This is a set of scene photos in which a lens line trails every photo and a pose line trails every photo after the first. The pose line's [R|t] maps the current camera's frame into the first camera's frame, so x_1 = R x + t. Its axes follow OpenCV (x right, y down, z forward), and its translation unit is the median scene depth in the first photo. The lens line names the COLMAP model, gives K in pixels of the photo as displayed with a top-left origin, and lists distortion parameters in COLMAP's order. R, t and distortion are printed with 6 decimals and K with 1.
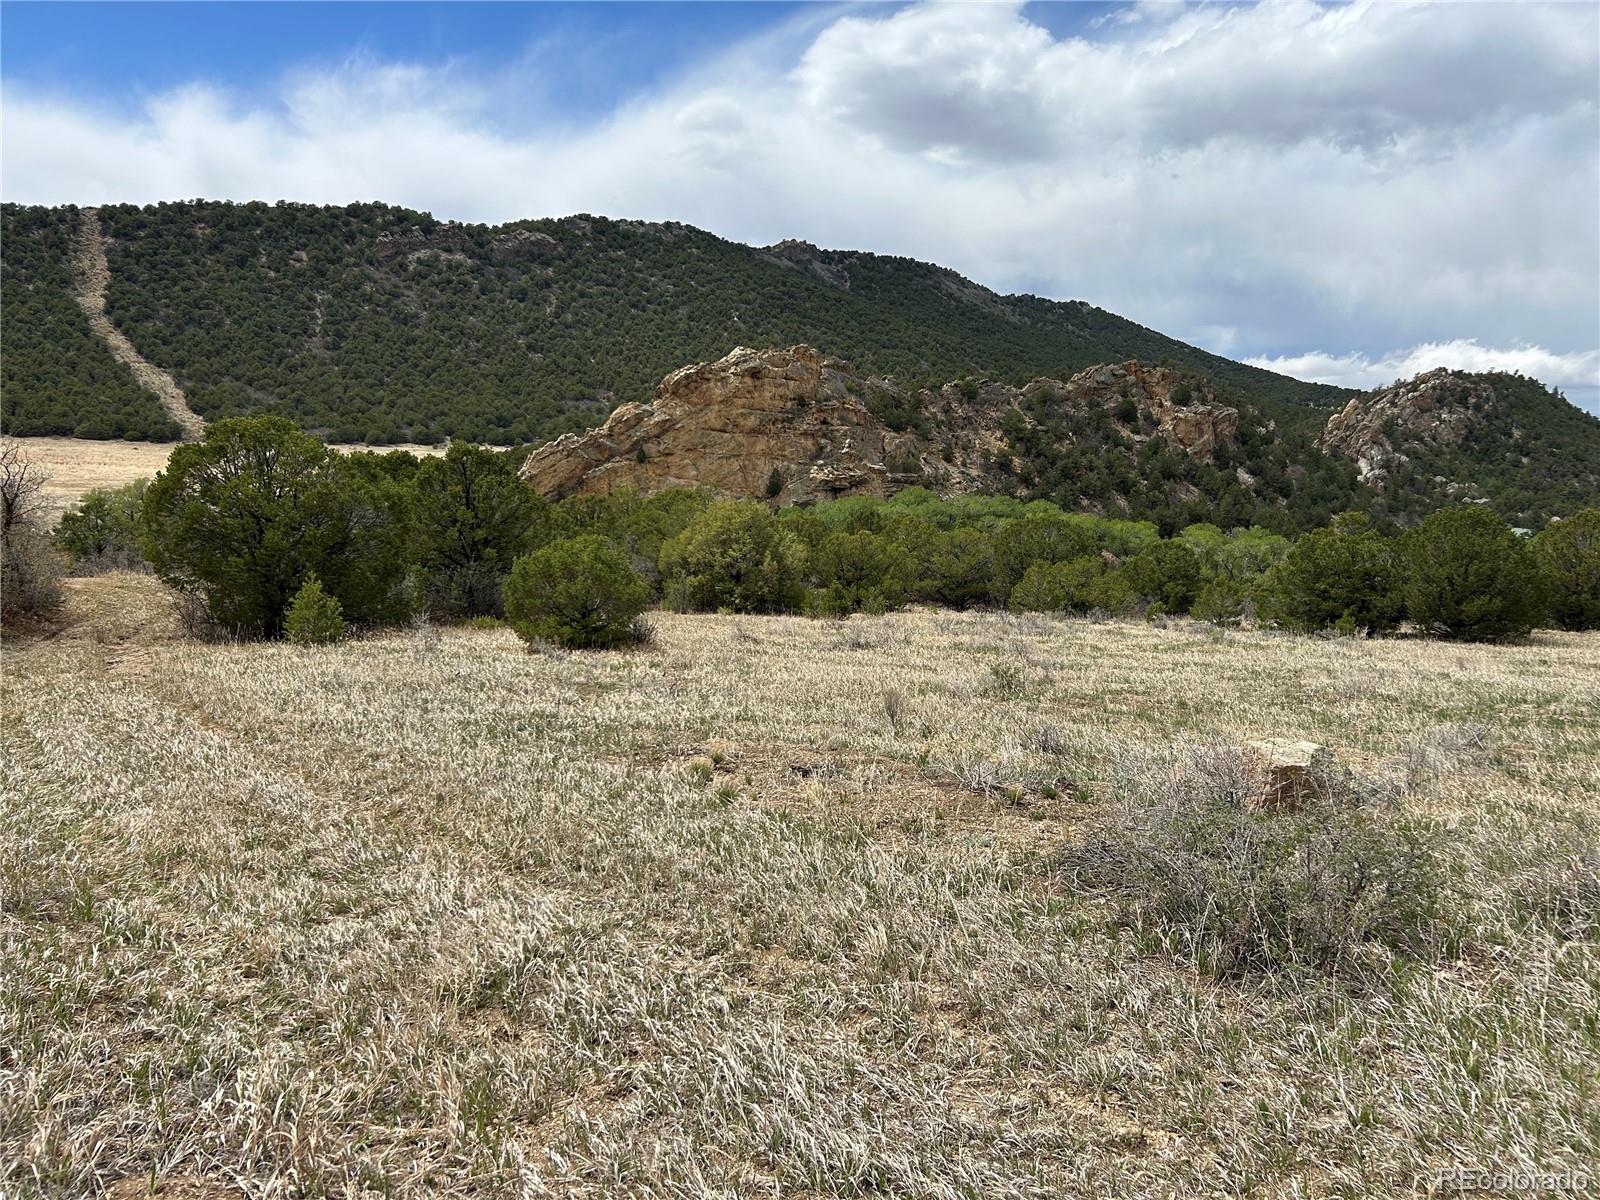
lens RADIAL K [[1179.9, 0, 799.3], [0, 1179.9, 601.8], [0, 0, 1]] dist [0.039730, -0.048118]
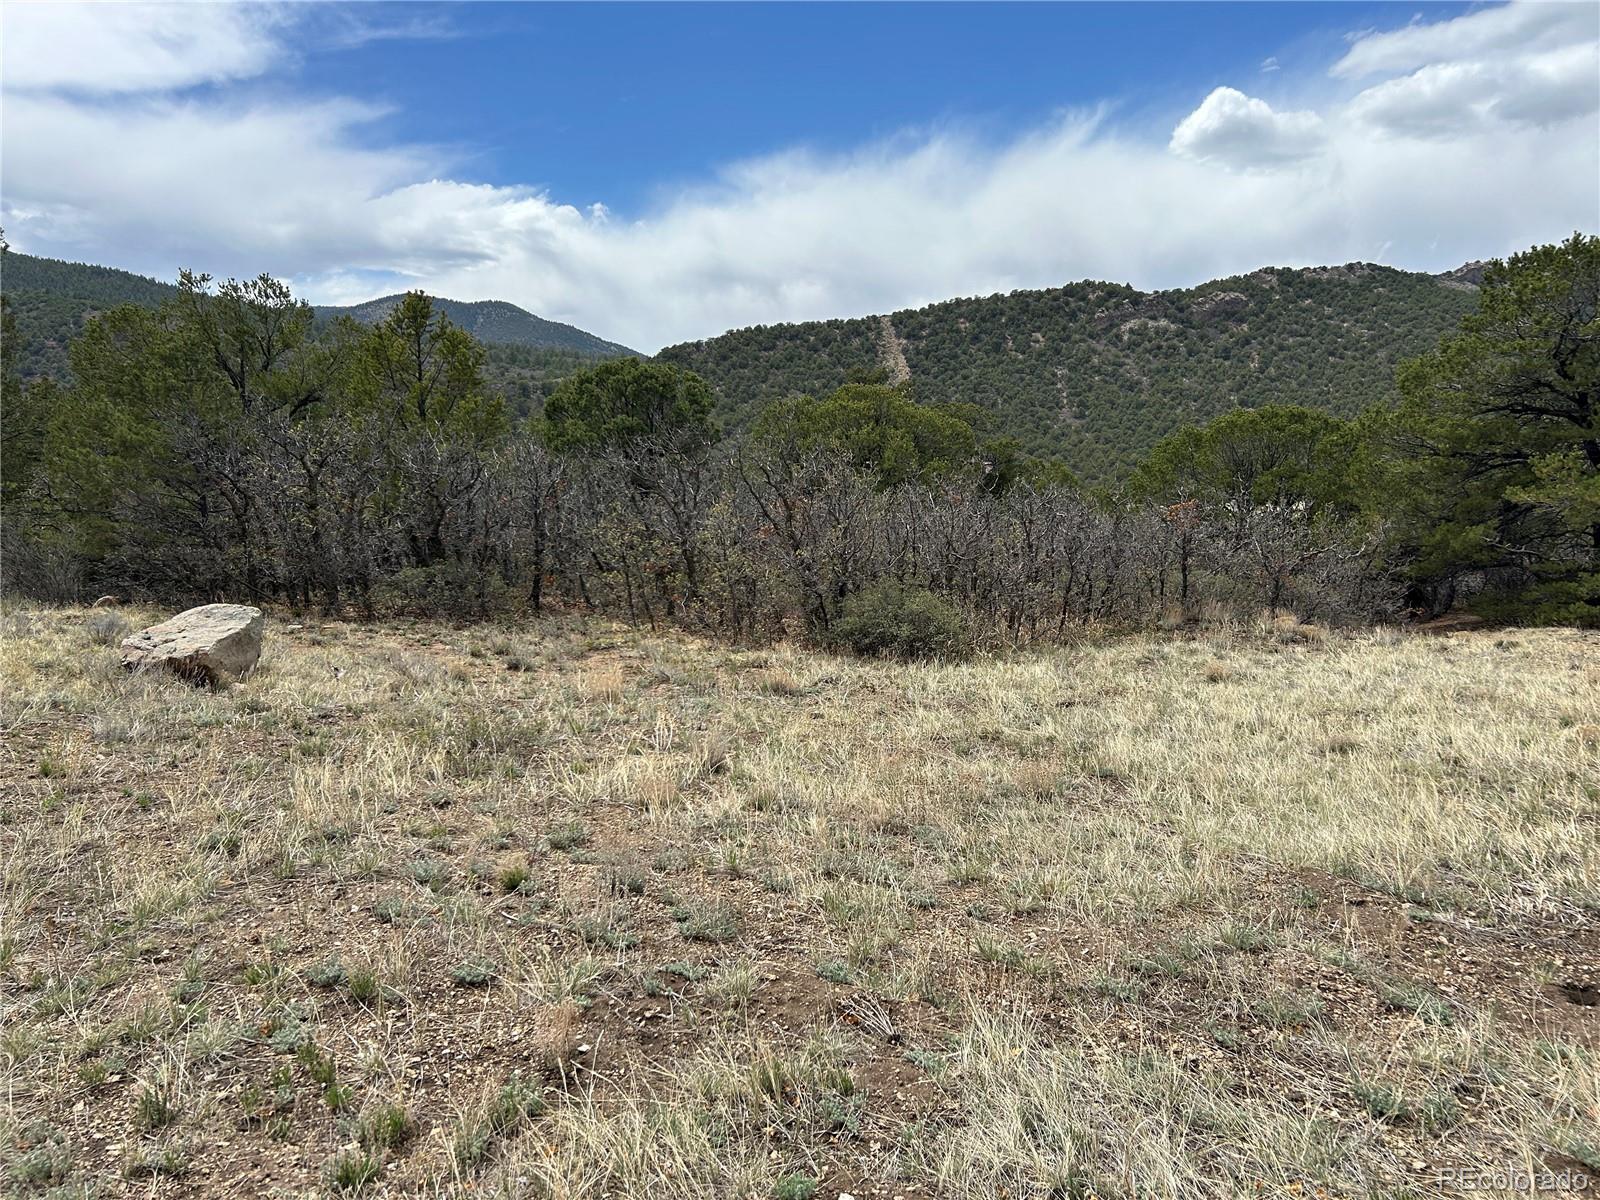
lens RADIAL K [[1247.7, 0, 803.8], [0, 1247.7, 592.8], [0, 0, 1]] dist [-0.015066, -0.000896]
pose [[0.899272, 0.006221, -0.437345, -0.113233], [-0.021223, 0.999342, -0.029426, 0.003332], [0.436874, 0.035744, 0.898812, -0.262735]]
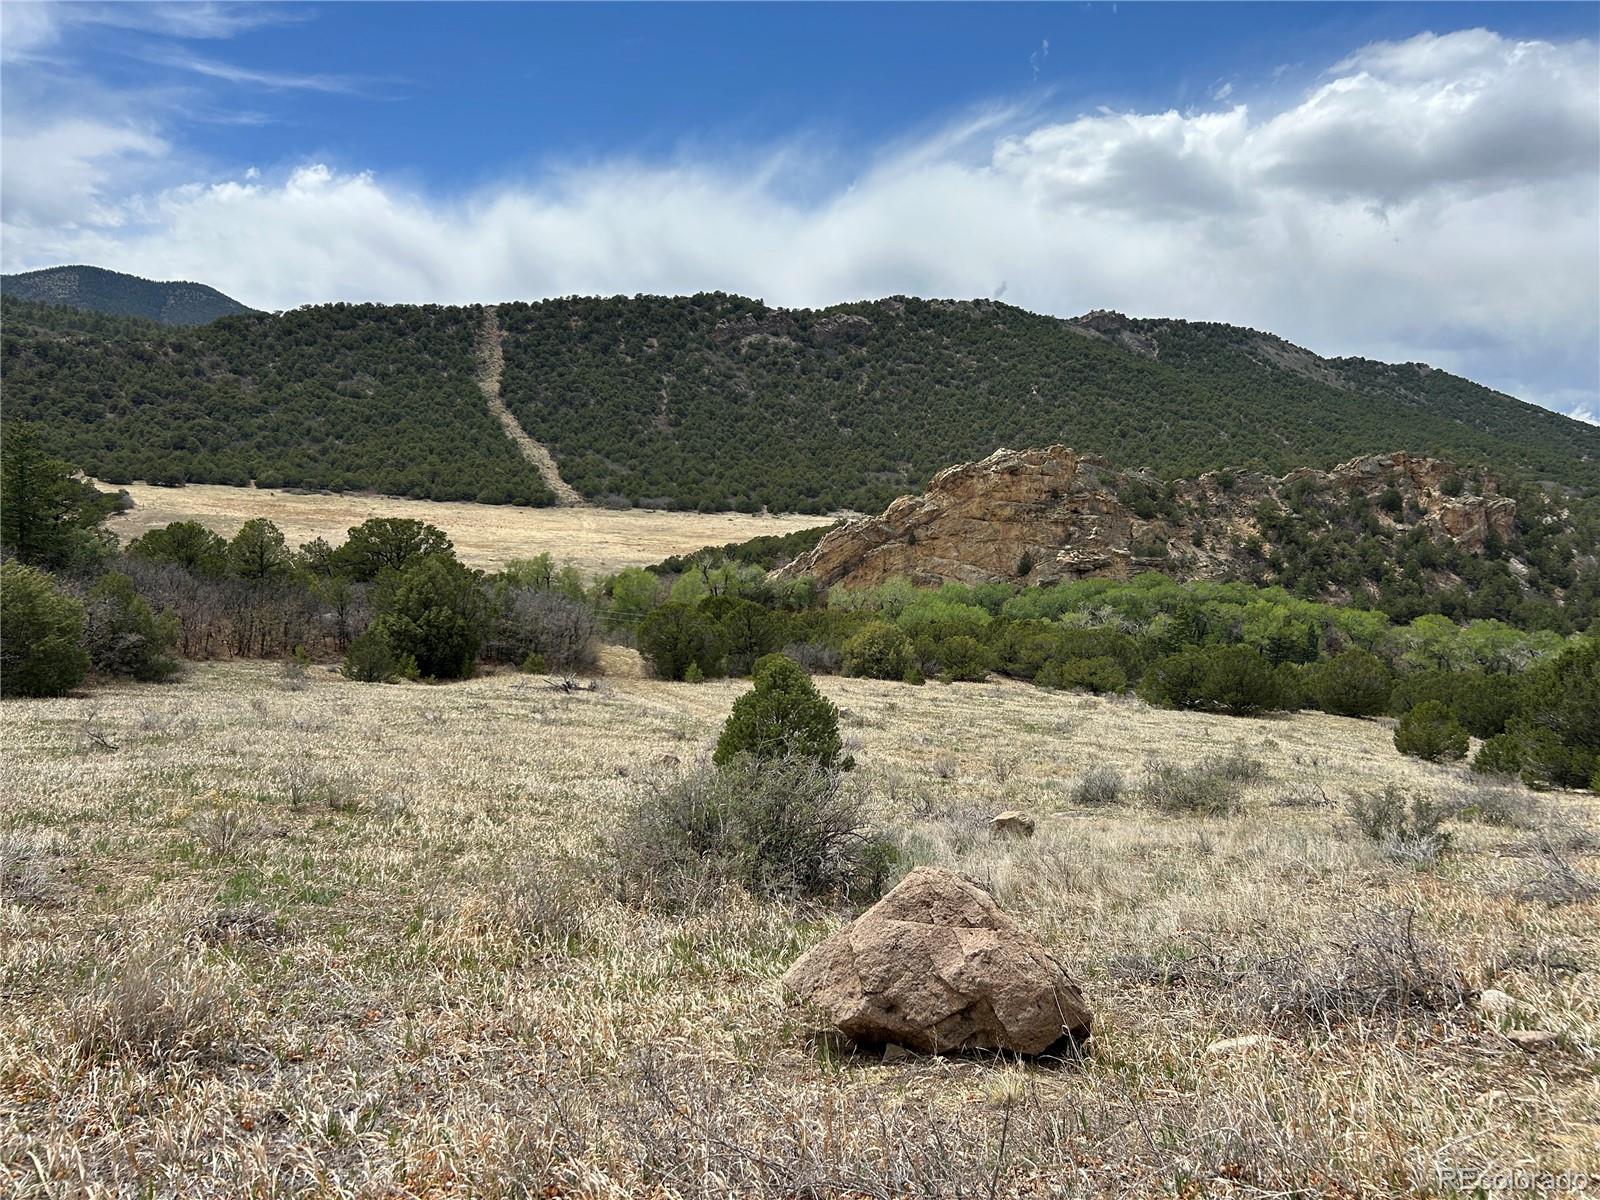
lens RADIAL K [[1179.9, 0, 810.8], [0, 1179.9, 631.1], [0, 0, 1]] dist [0.039730, -0.048118]
pose [[0.968436, 0.047096, -0.244771, 0.031236], [-0.052284, 0.998524, -0.014736, -0.003251], [0.243716, 0.027069, 0.969469, -0.091559]]
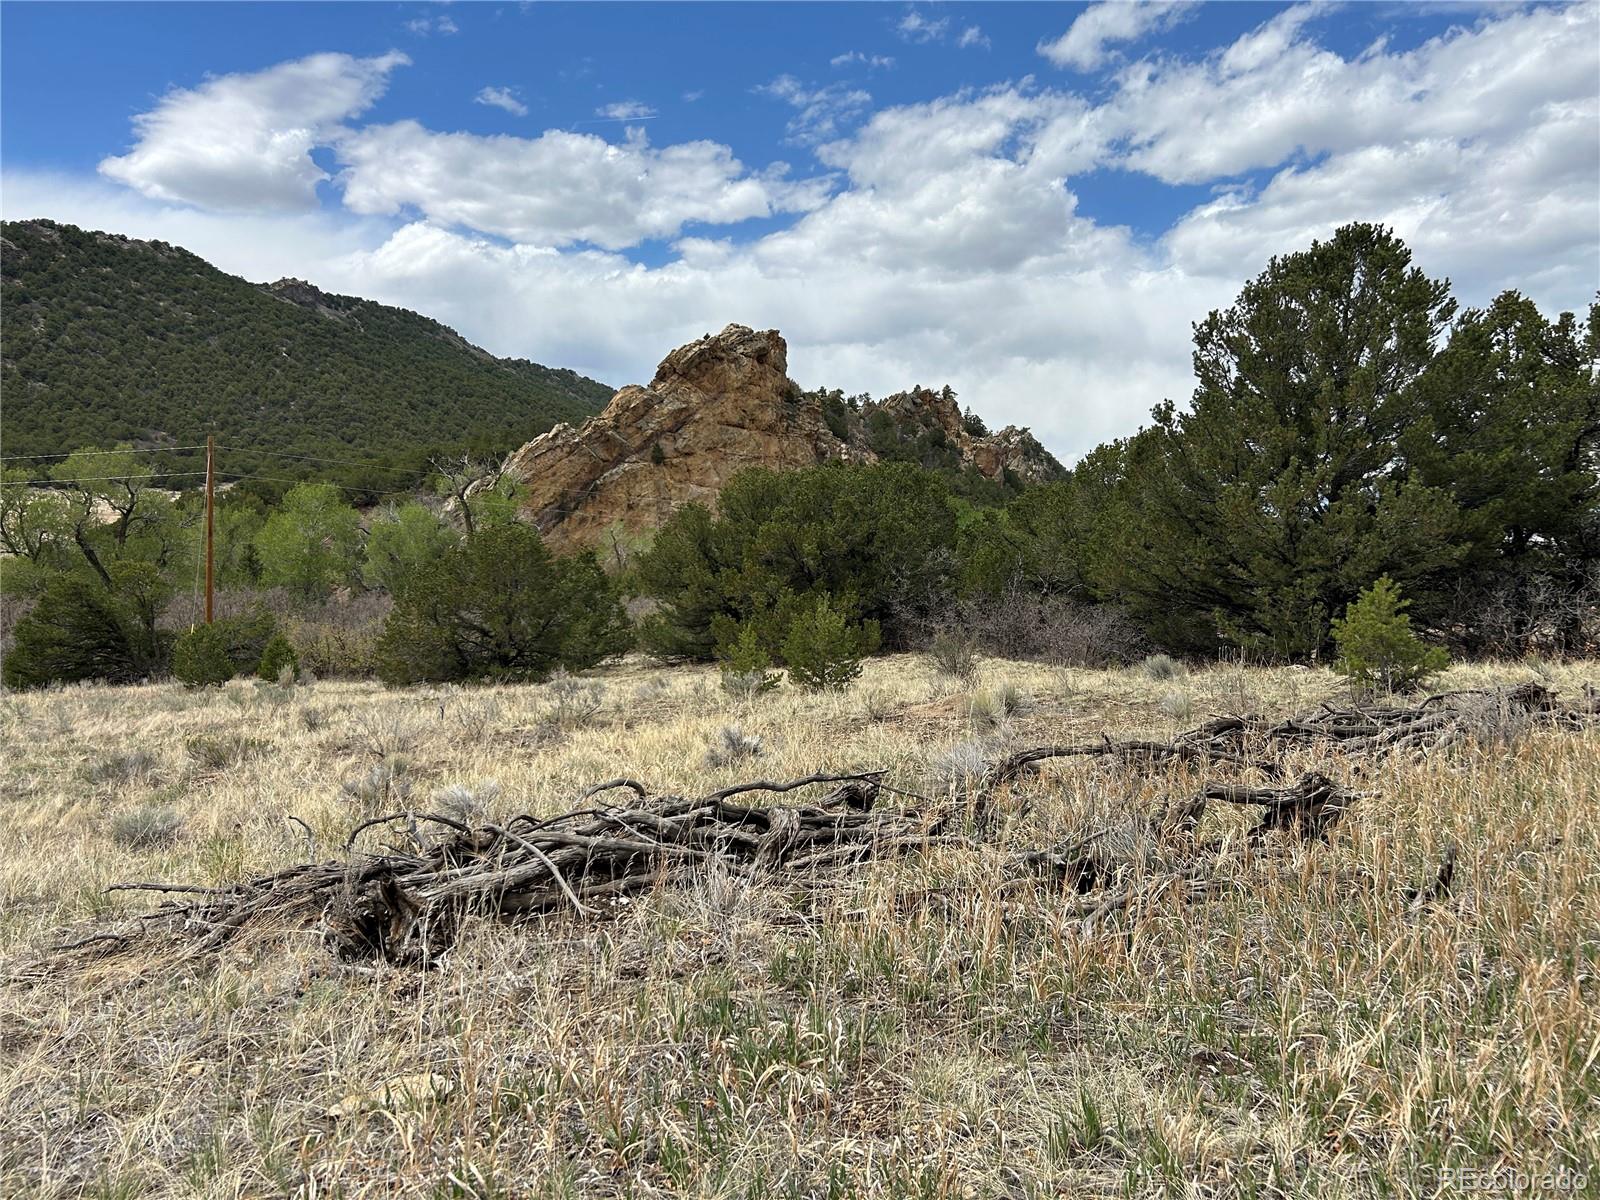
lens RADIAL K [[1179.9, 0, 790.4], [0, 1179.9, 596.3], [0, 0, 1]] dist [0.039730, -0.048118]
pose [[0.887611, -0.045207, 0.458370, -0.192341], [0.077349, 0.995669, -0.051585, 0.003925], [-0.454053, 0.081242, 0.887263, 0.151418]]
